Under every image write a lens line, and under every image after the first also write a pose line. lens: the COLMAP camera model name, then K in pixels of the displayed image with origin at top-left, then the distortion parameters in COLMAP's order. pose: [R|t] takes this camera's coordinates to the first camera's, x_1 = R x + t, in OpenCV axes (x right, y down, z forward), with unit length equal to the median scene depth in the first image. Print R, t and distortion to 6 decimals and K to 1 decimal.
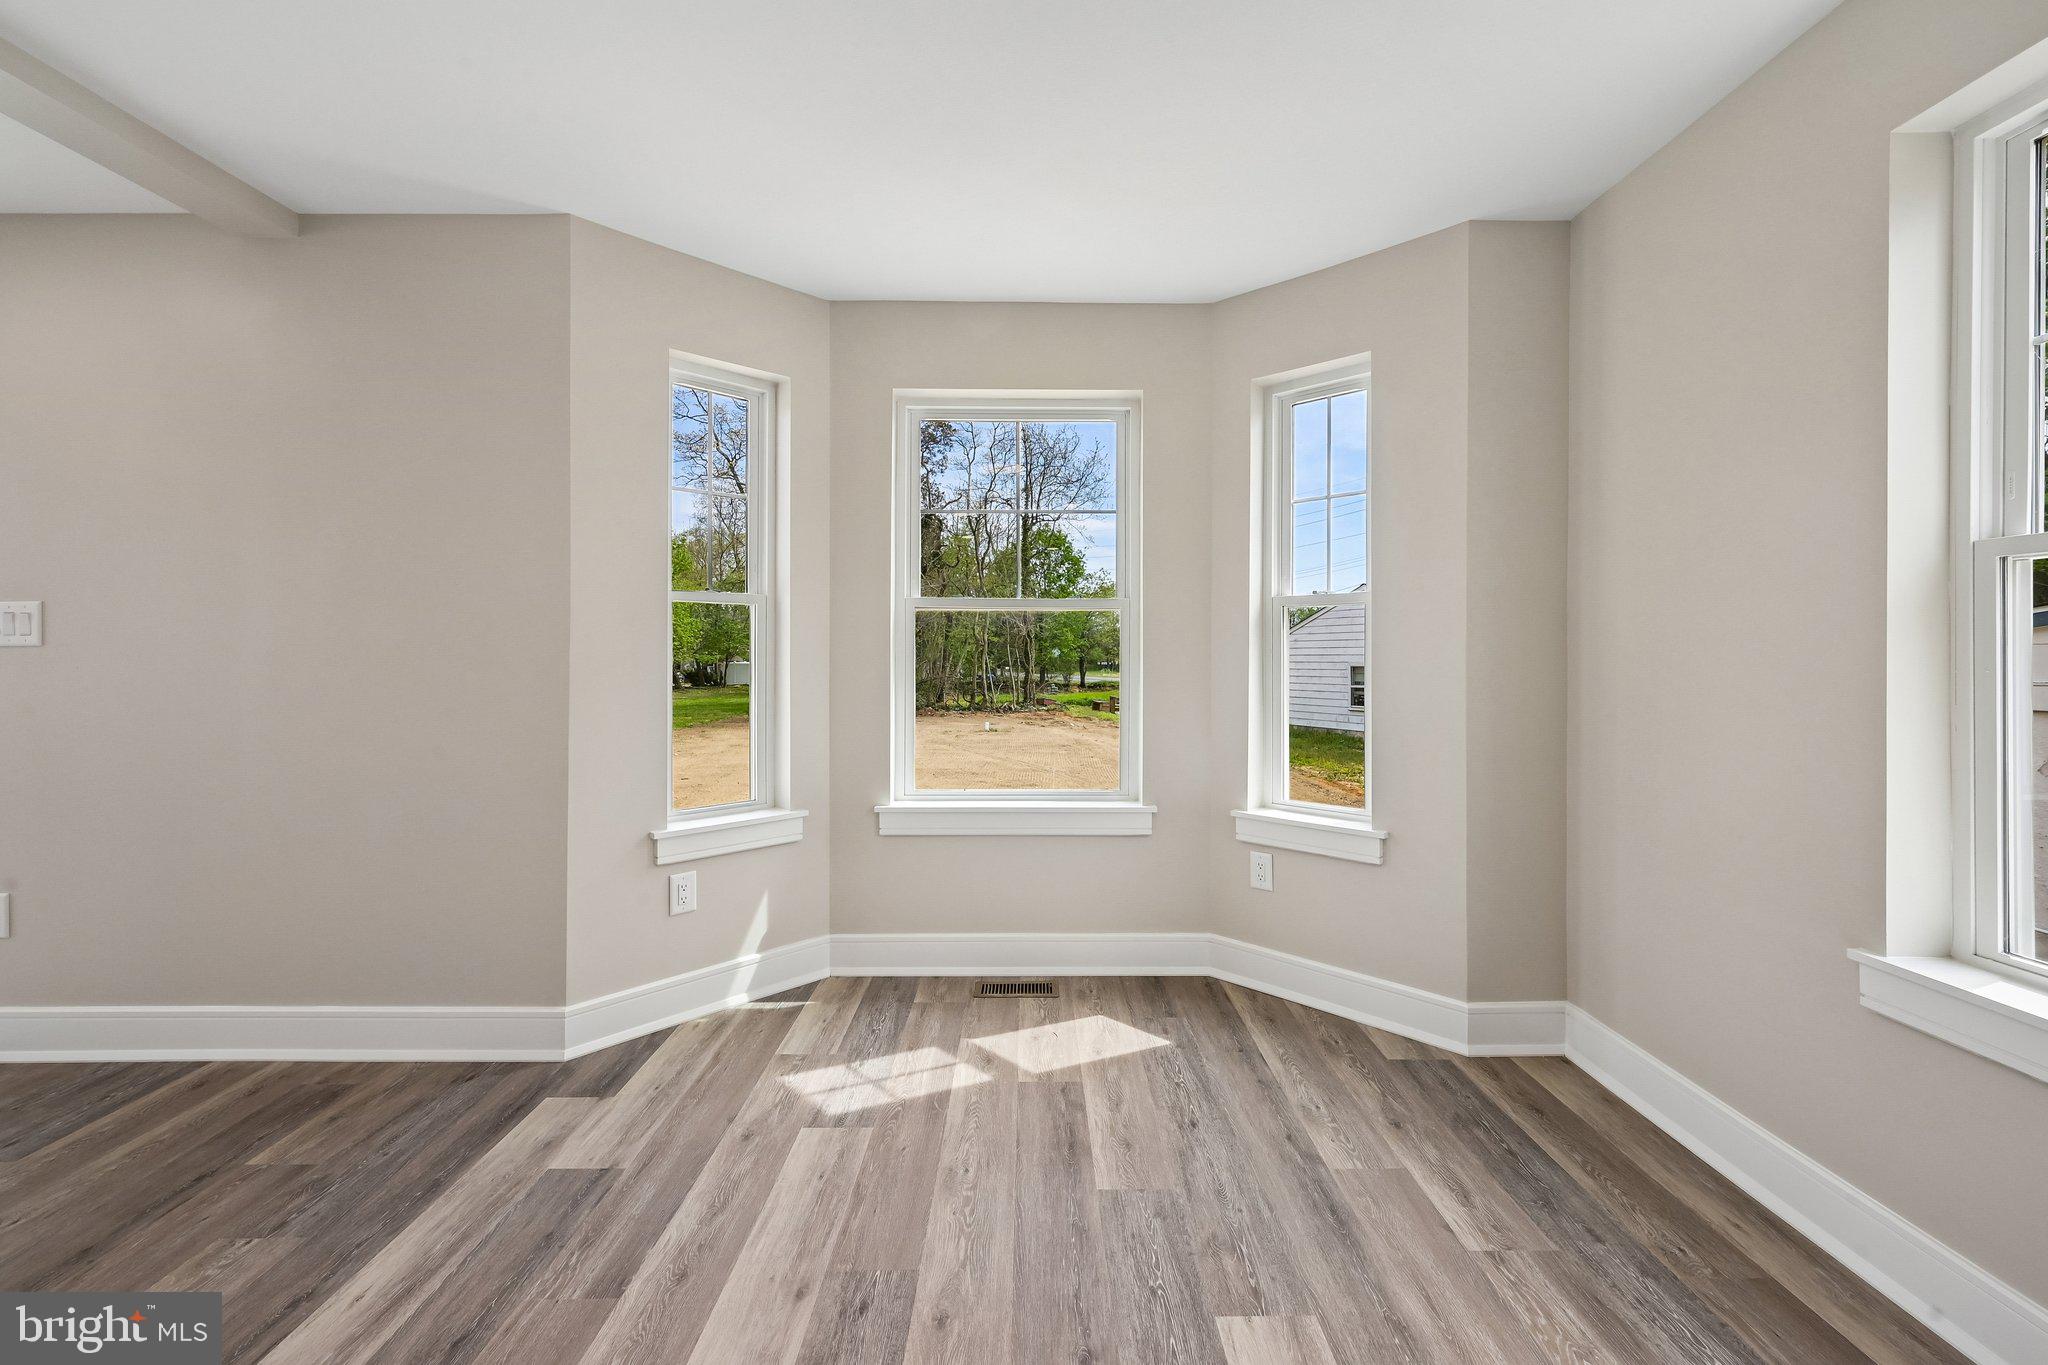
lens RADIAL K [[838.4, 0, 1039.6], [0, 838.4, 655.0], [0, 0, 1]] dist [0.001192, 0.000049]
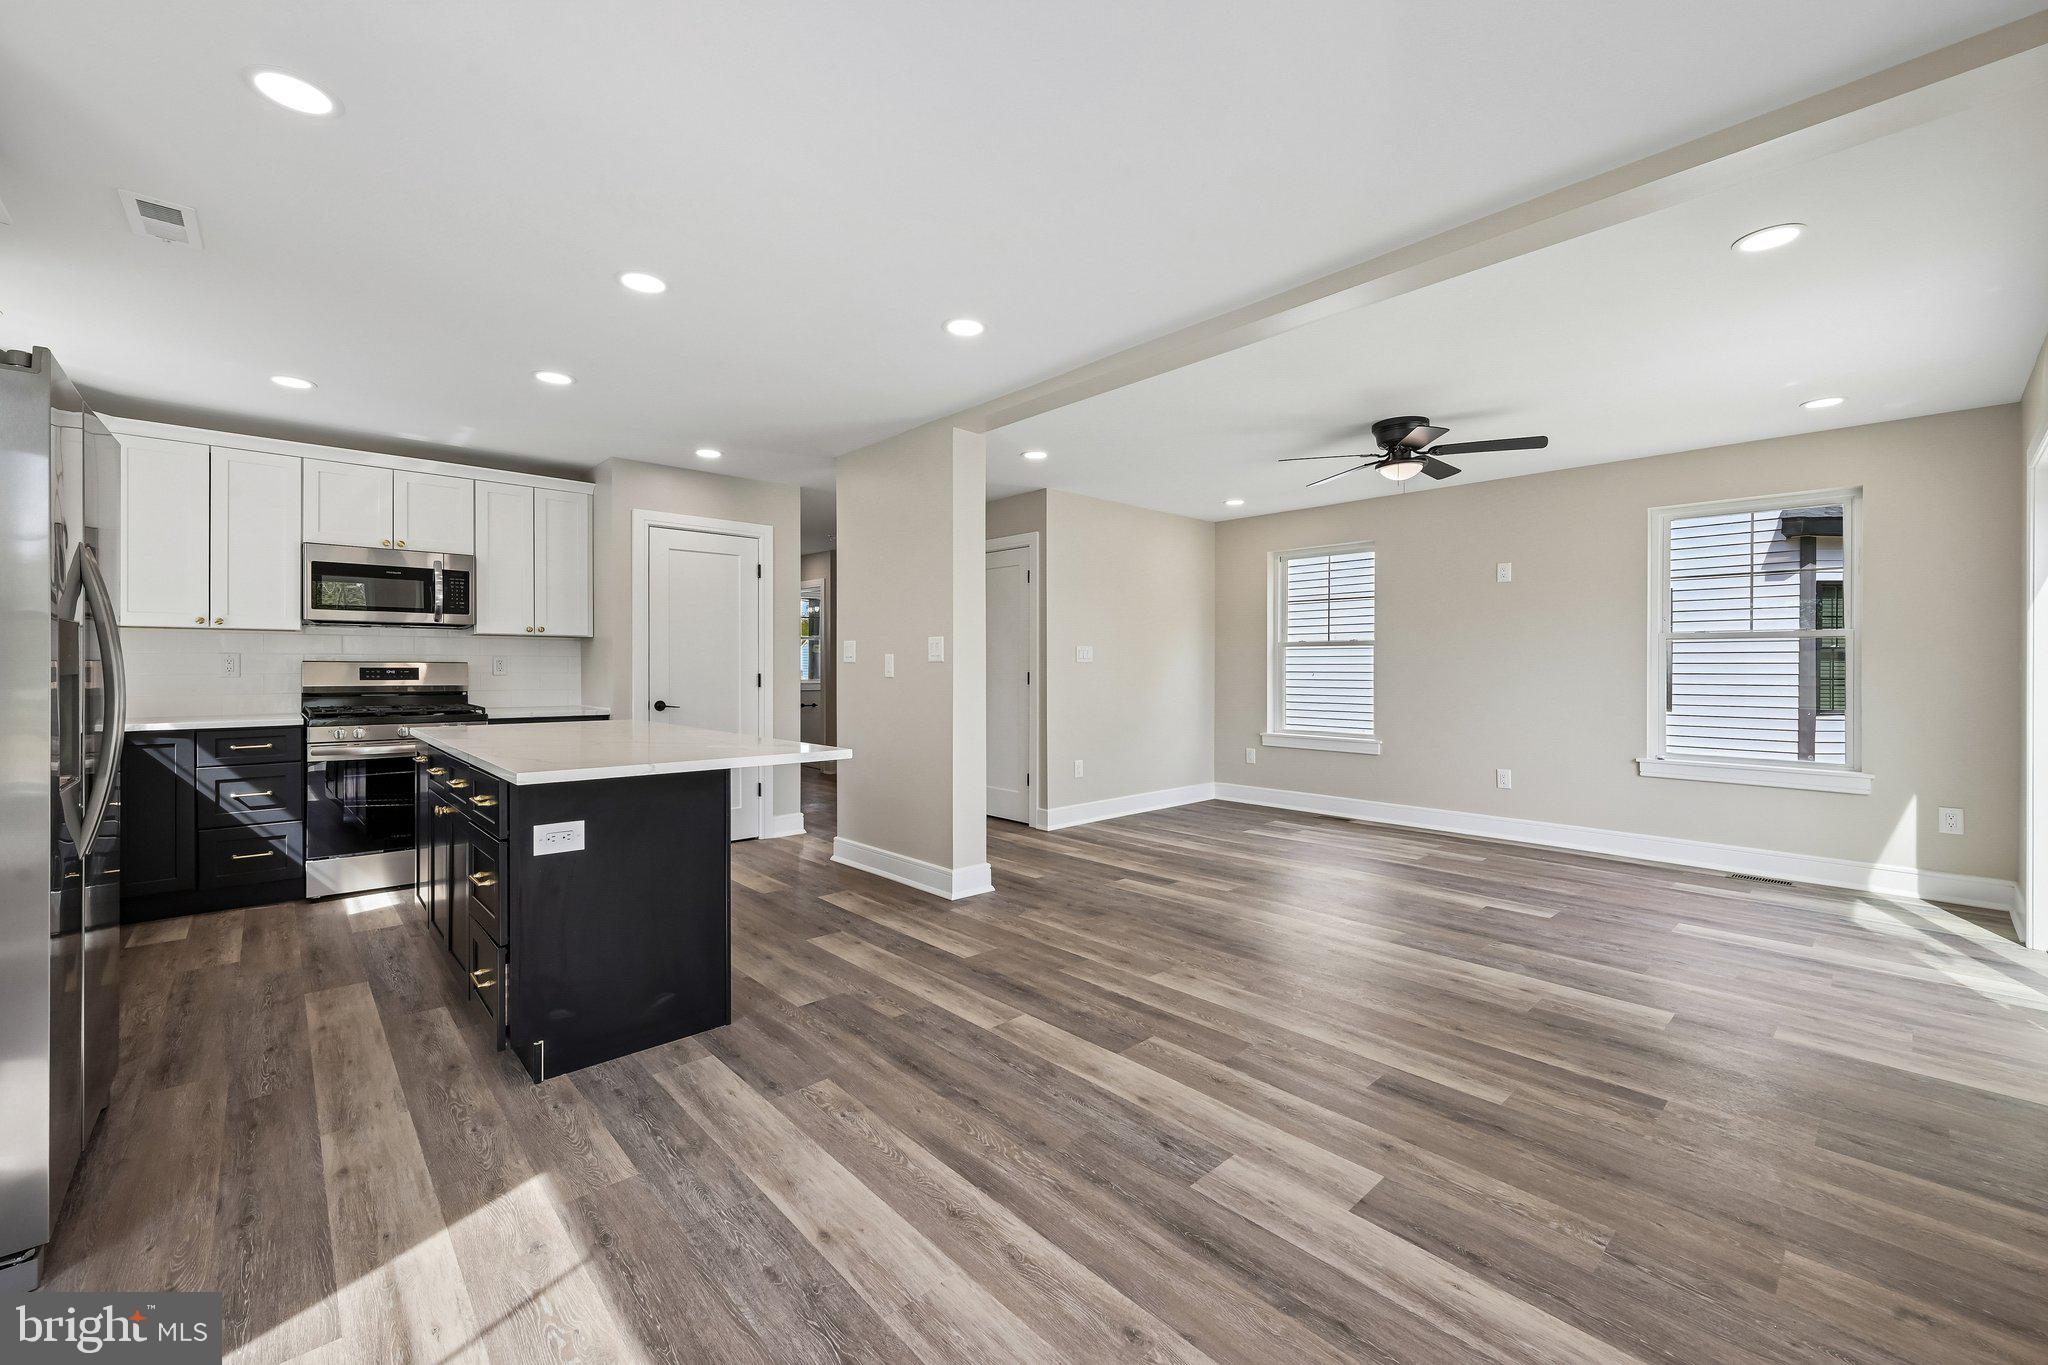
lens RADIAL K [[818.5, 0, 1027.6], [0, 818.5, 669.5], [0, 0, 1]] dist [-0.001257, -0.000028]
pose [[-0.742853, 0.002143, -0.669451, 0.149538], [-0.001337, 0.999988, 0.004685, 0.000063], [0.669453, 0.004376, -0.742842, 0.807746]]
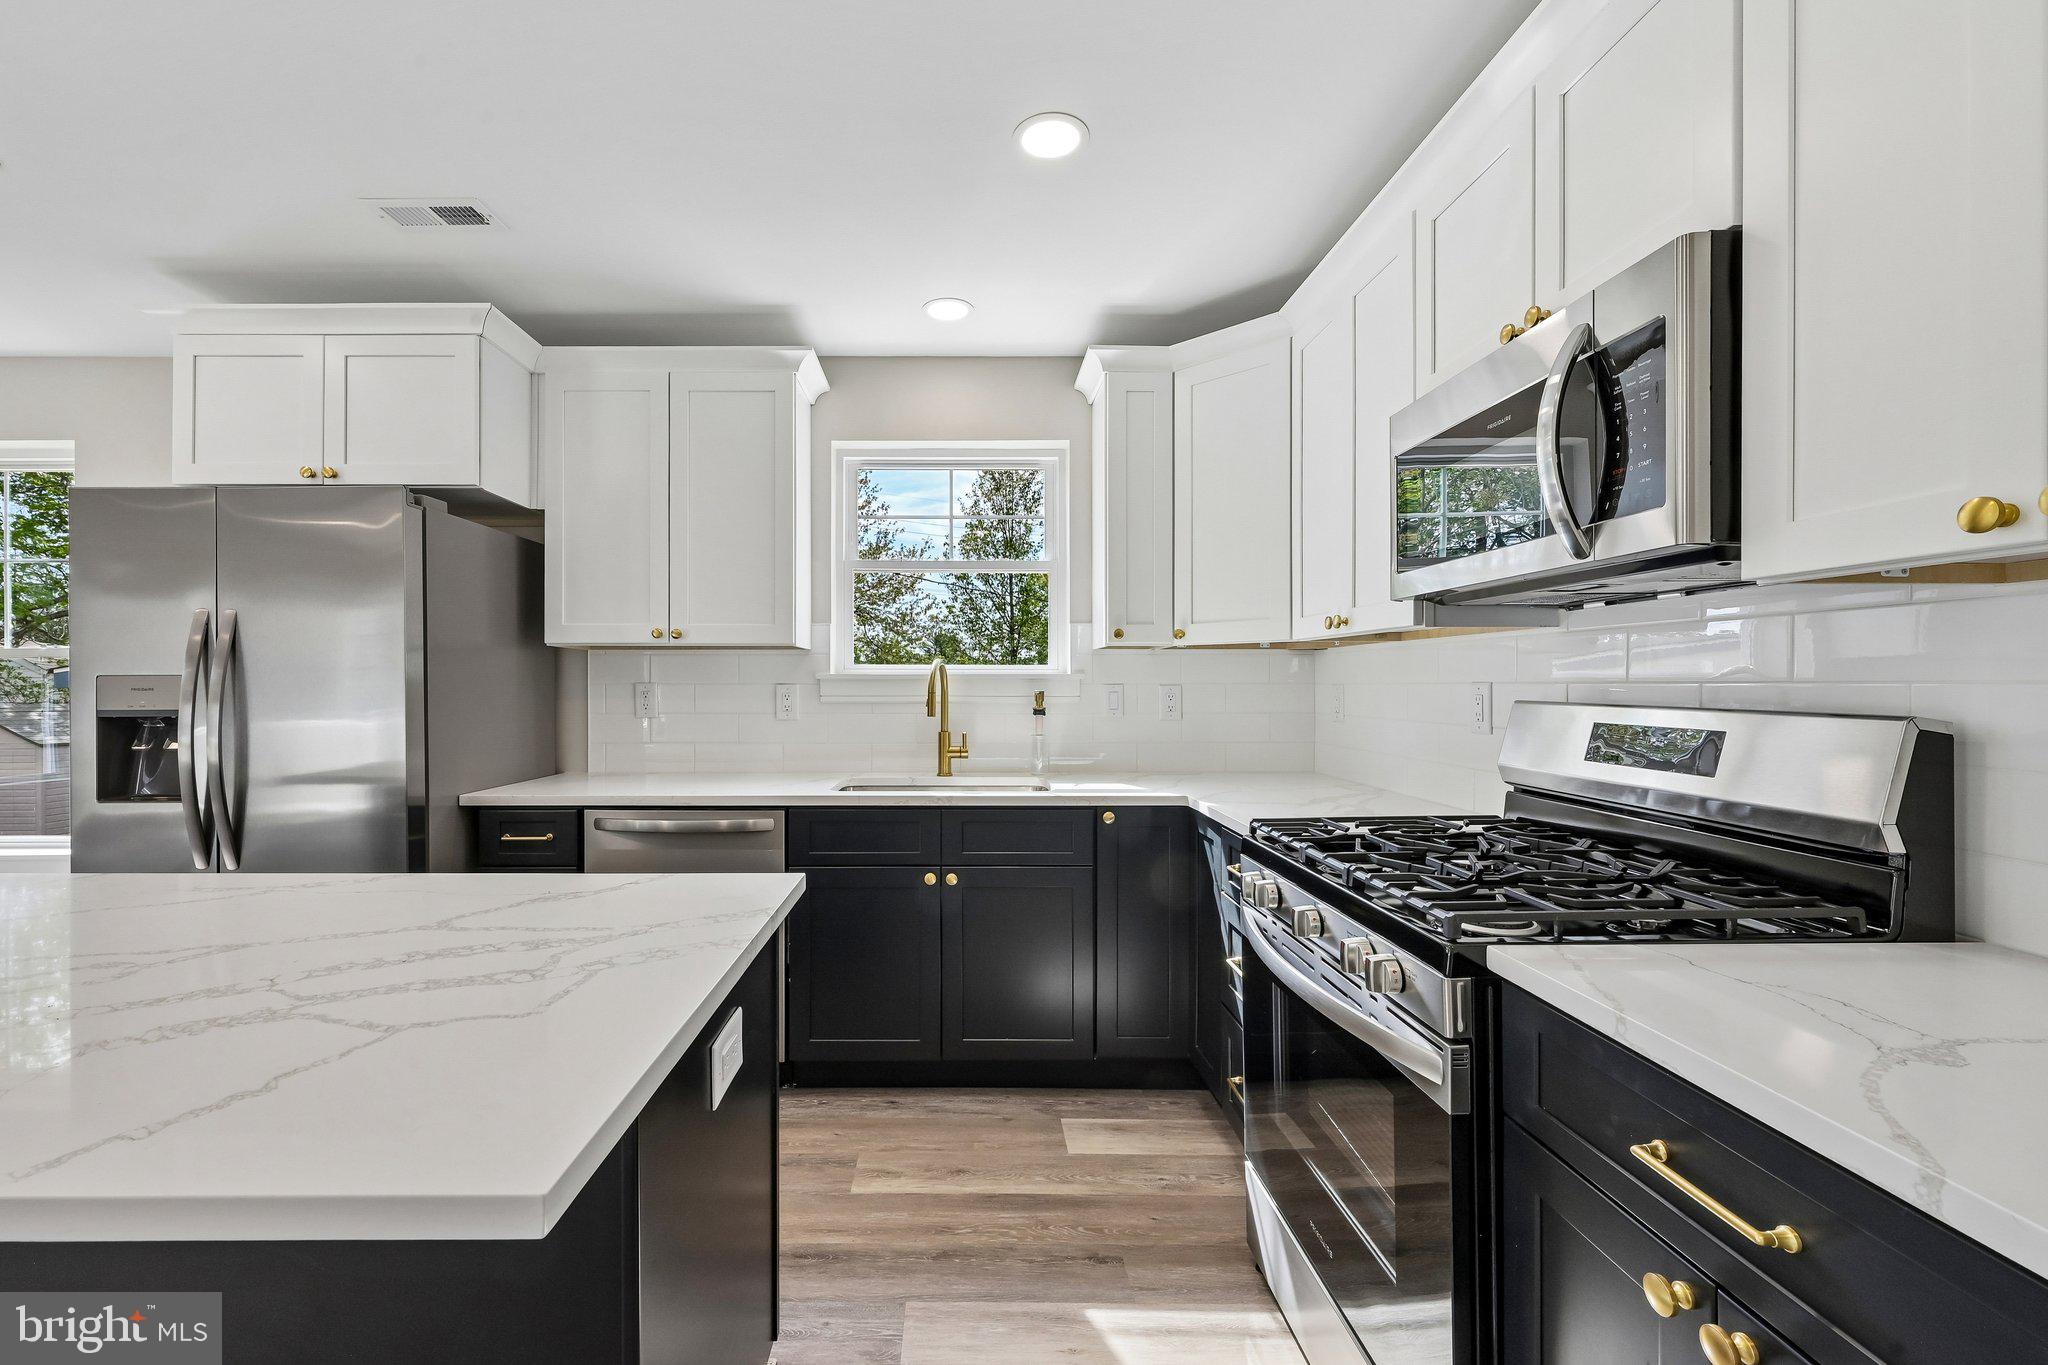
lens RADIAL K [[849.5, 0, 963.4], [0, 849.5, 682.8], [0, 0, 1]] dist [0.000189, -0.000031]
pose [[0.011450, 0.000722, 0.999934, -0.580719], [0.001847, 0.999998, -0.000744, -0.023697], [-0.999933, 0.001855, 0.011449, -1.024676]]
